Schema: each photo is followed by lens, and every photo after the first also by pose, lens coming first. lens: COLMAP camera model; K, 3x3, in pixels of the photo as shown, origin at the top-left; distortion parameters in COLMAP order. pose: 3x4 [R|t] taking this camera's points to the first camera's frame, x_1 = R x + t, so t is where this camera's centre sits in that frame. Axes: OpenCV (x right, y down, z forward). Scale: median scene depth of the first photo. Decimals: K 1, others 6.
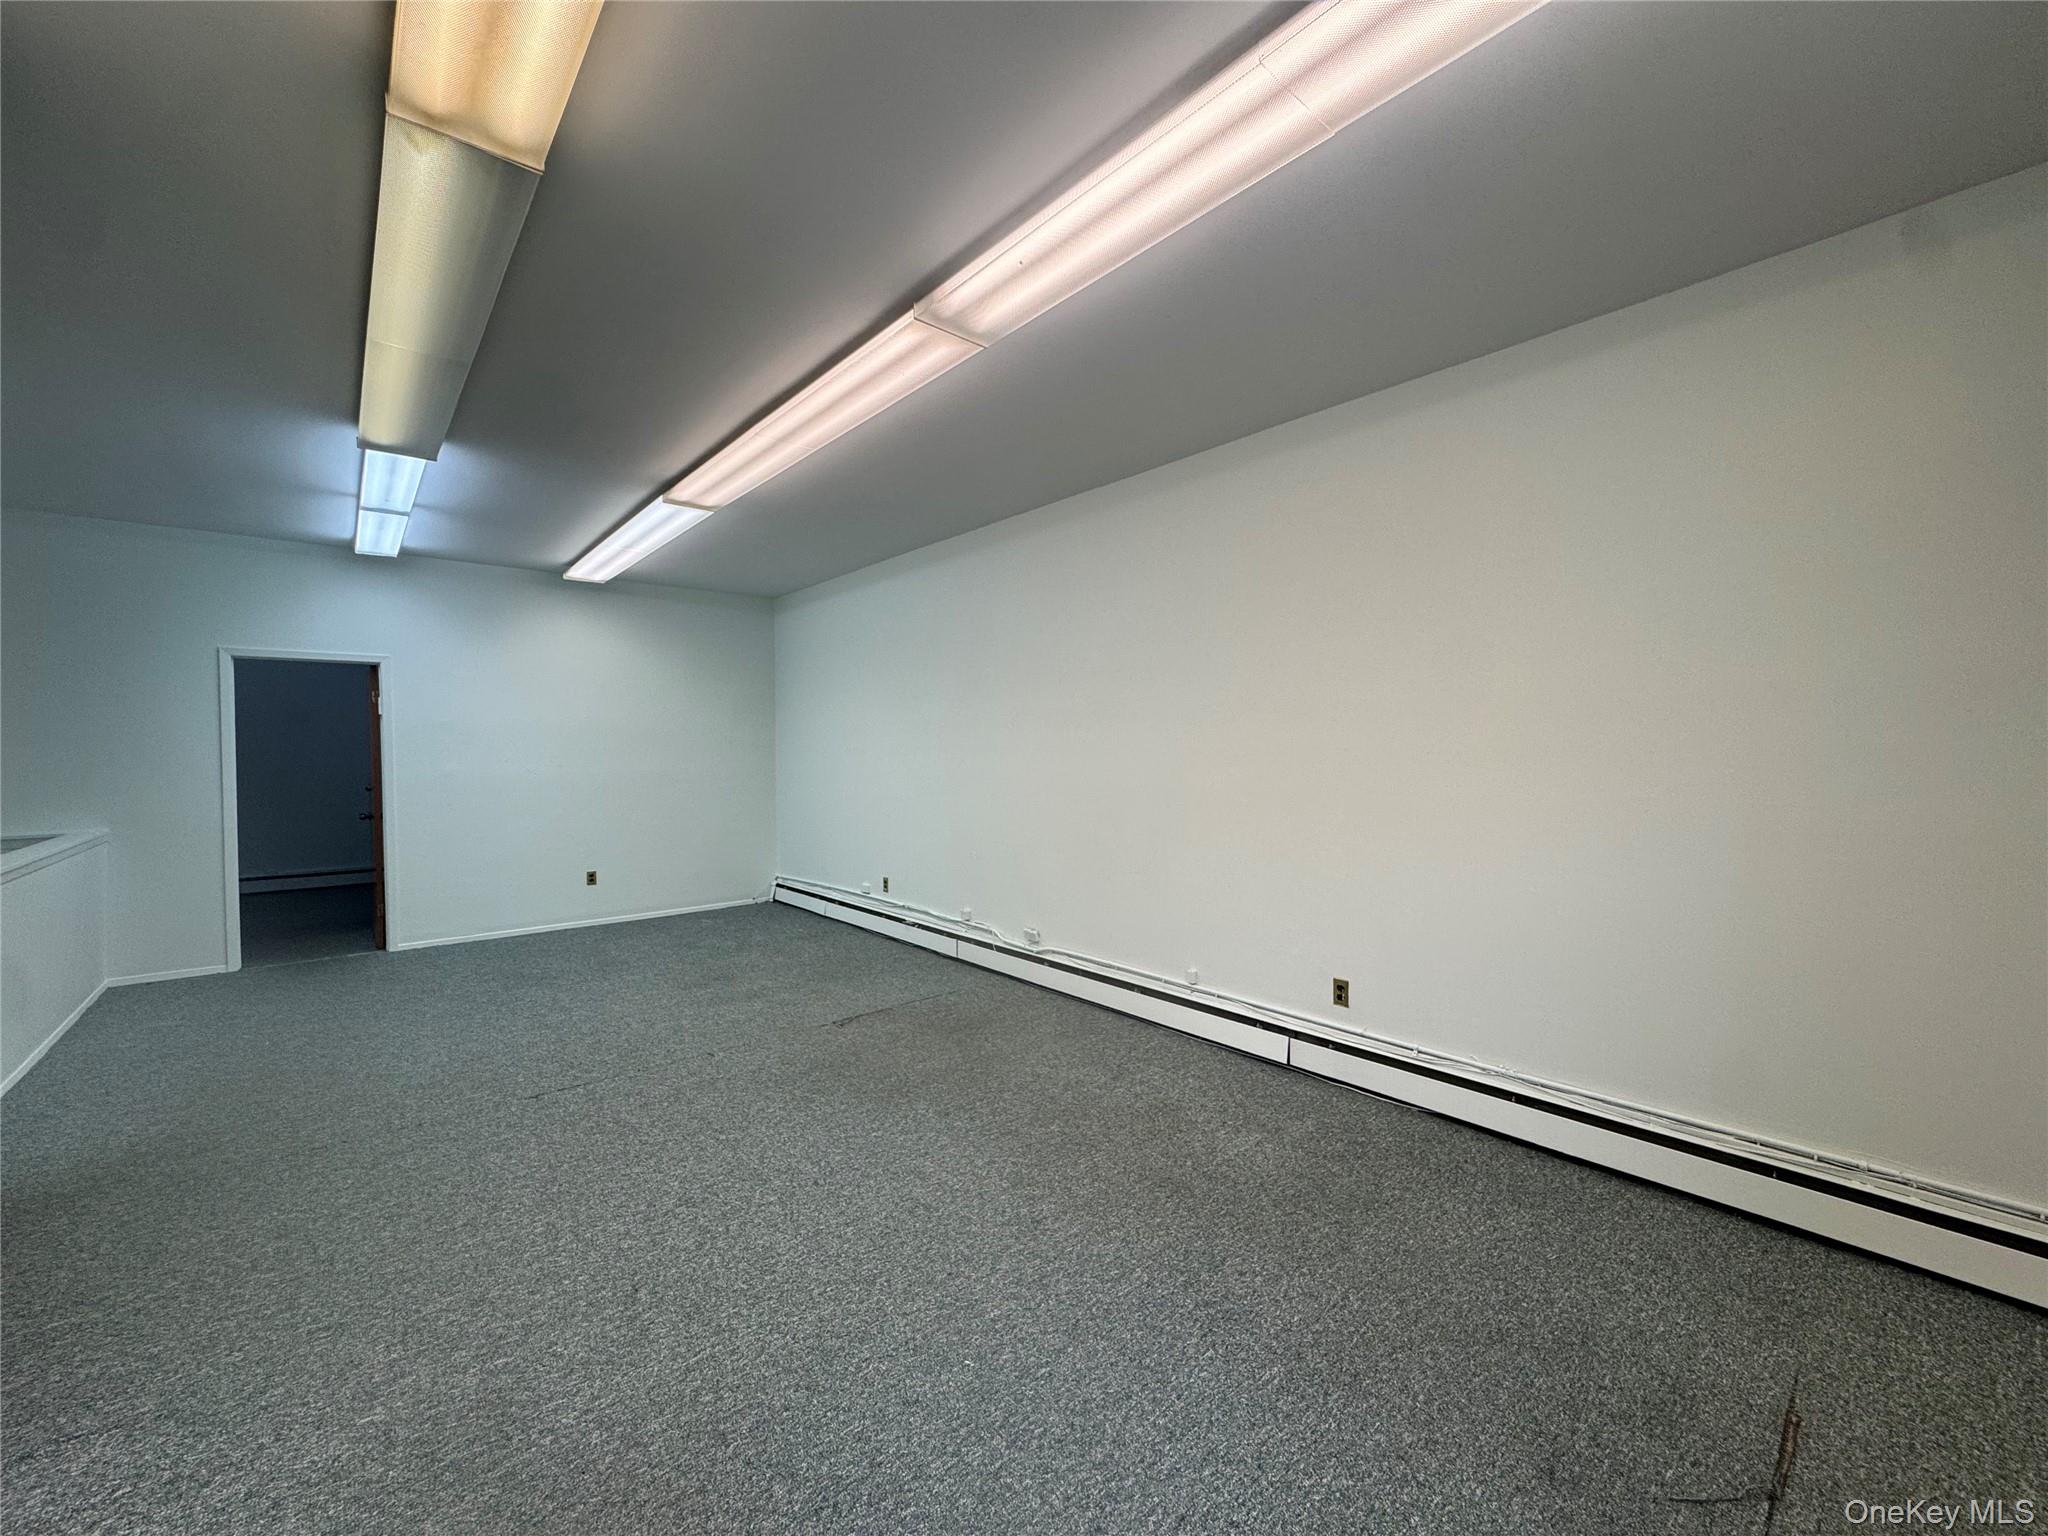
lens RADIAL K [[817.4, 0, 1025.9], [0, 817.4, 770.6], [0, 0, 1]] dist [-0.001317, -0.000152]
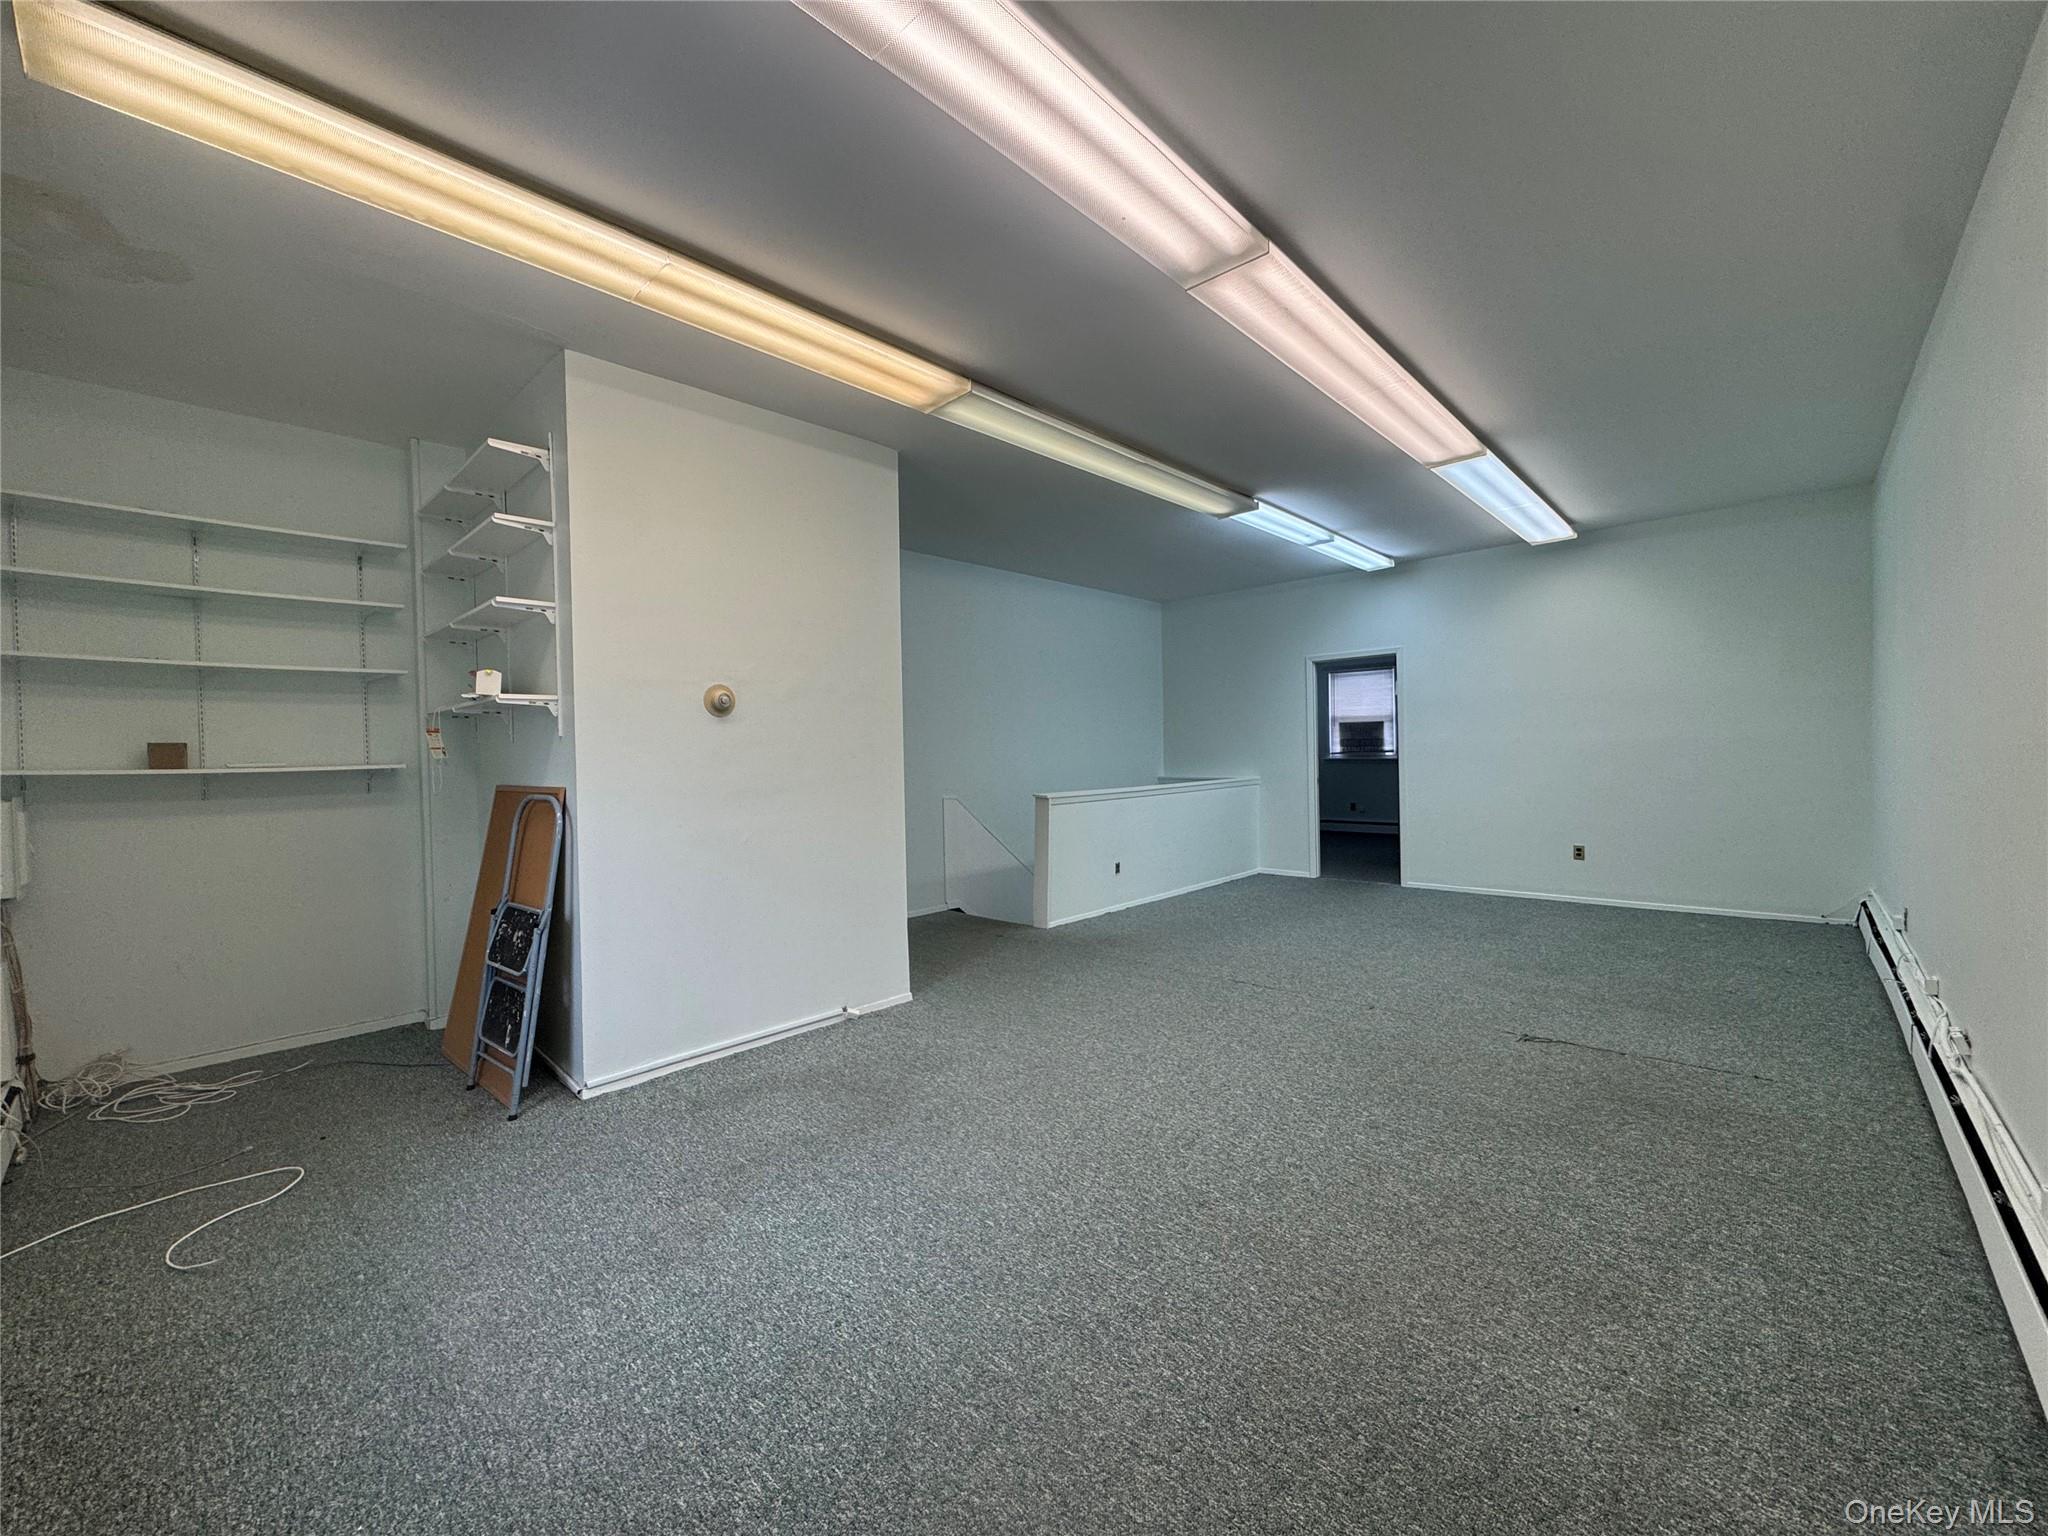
lens RADIAL K [[822.4, 0, 1024.0], [0, 822.4, 768.0], [0, 0, 1]] dist [0.000067, 0.000402]
pose [[0.108806, 0.024516, -0.993761, 0.430893], [-0.000008, 0.999696, 0.024662, 0.013286], [0.994063, -0.002675, 0.108773, 0.327415]]
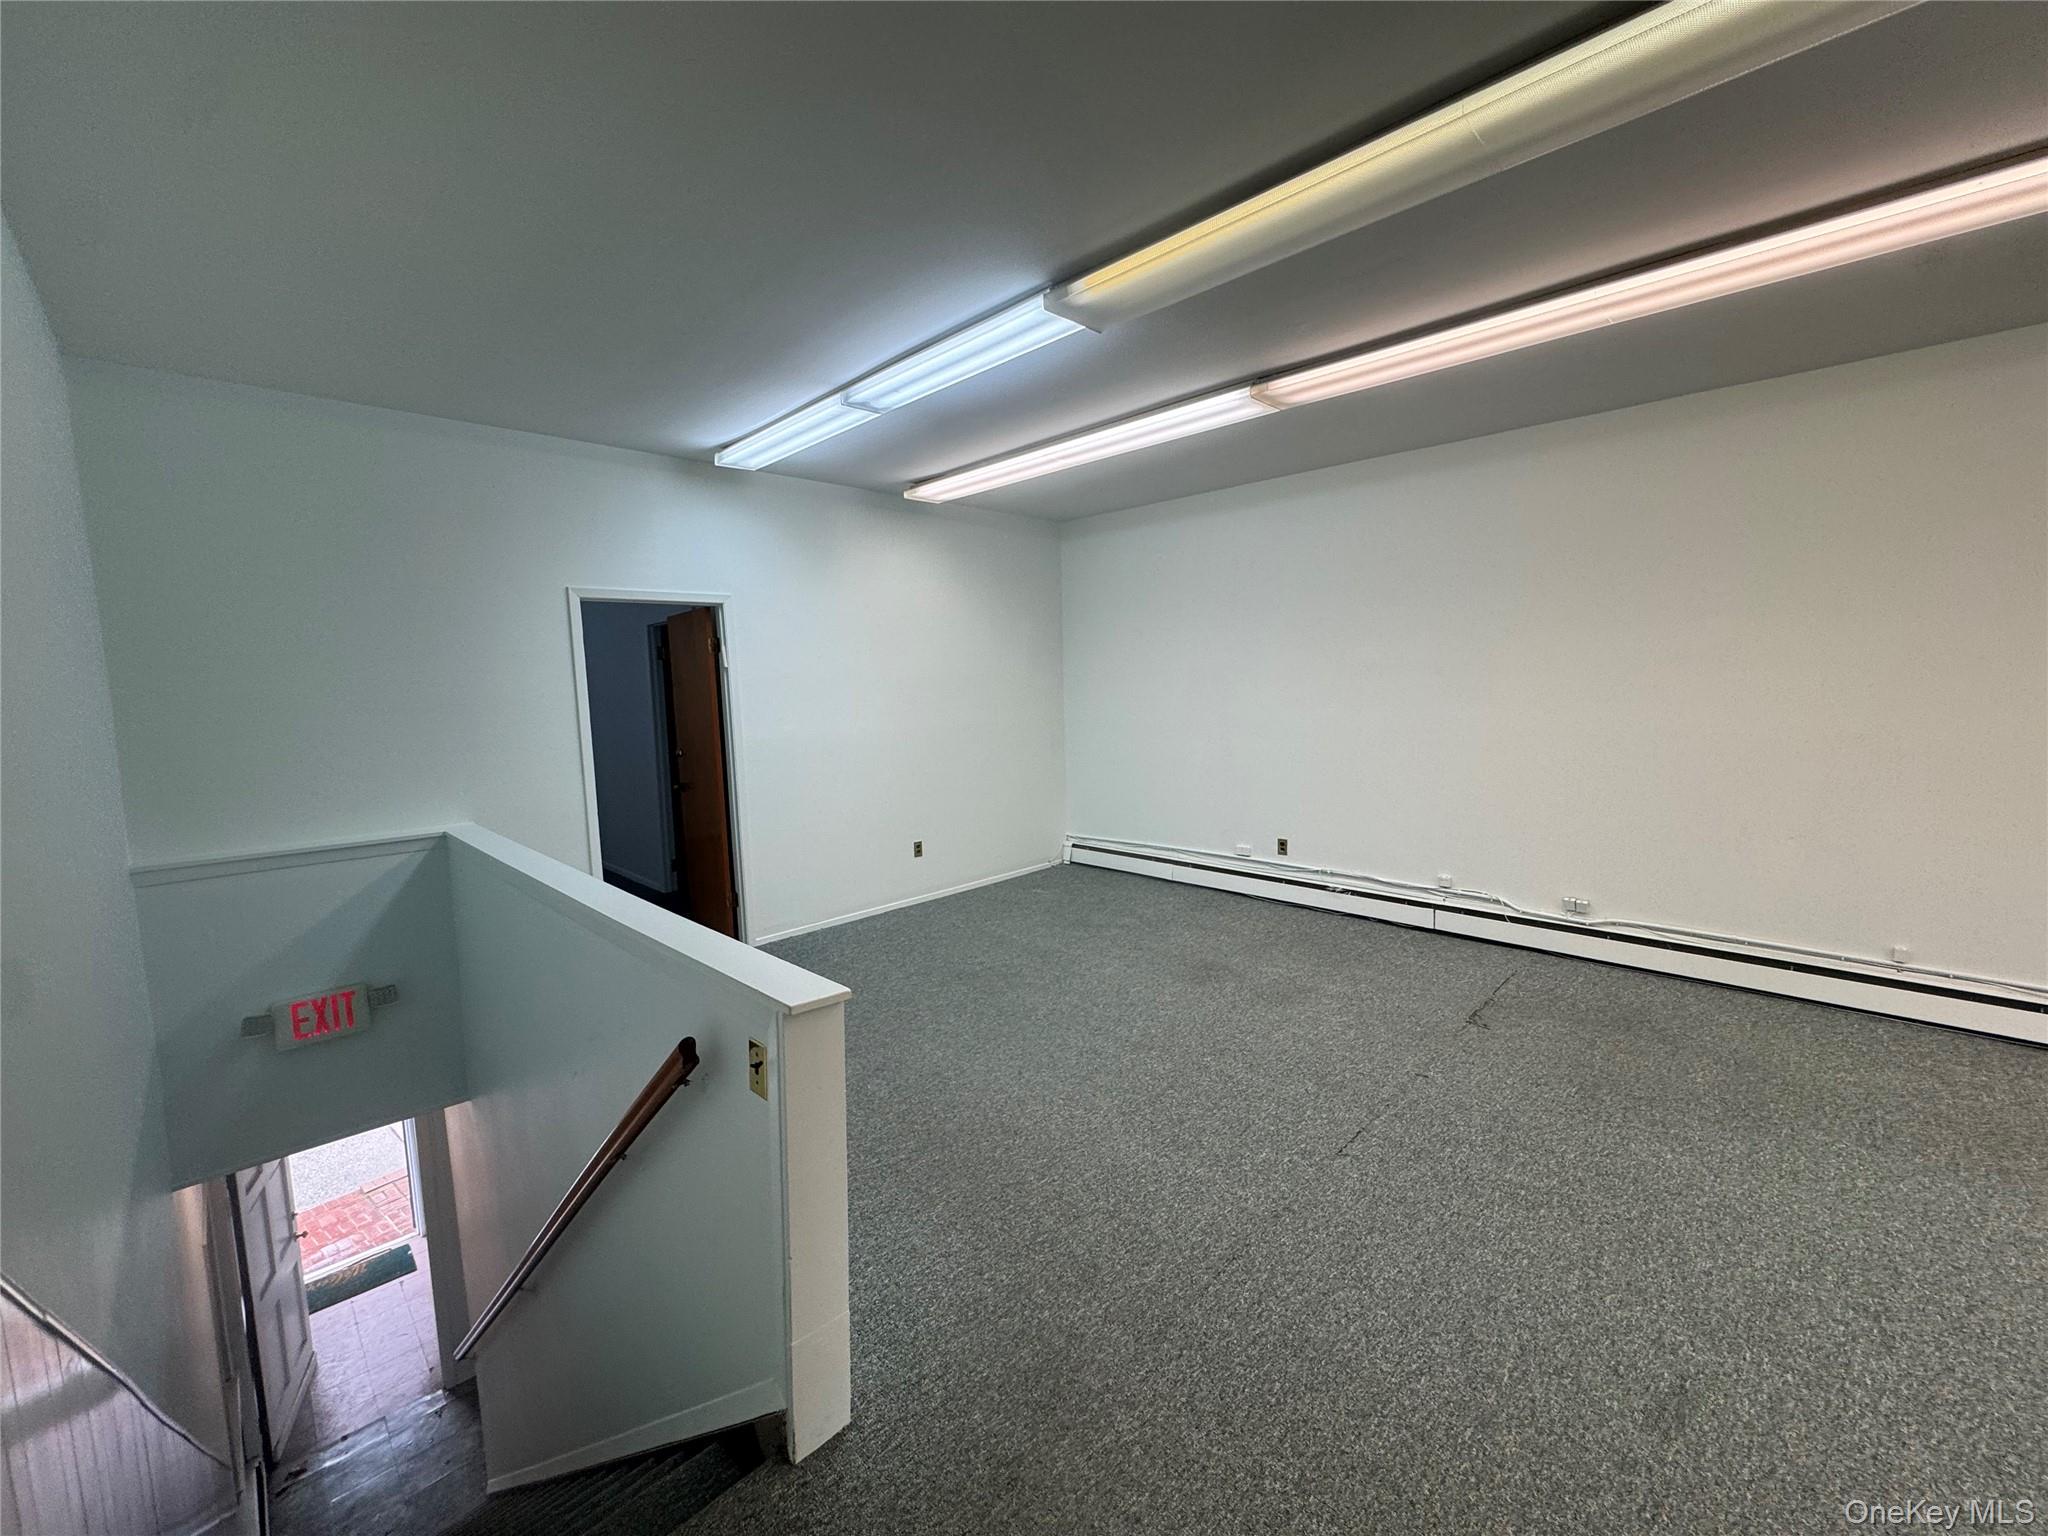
lens RADIAL K [[815.0, 0, 1024.6], [0, 815.0, 790.6], [0, 0, 1]] dist [0.000977, 0.000062]
pose [[0.996023, -0.033066, 0.082739, -0.619563], [0.023235, 0.992851, 0.117077, -0.038945], [-0.086019, -0.114688, 0.989670, 0.170535]]
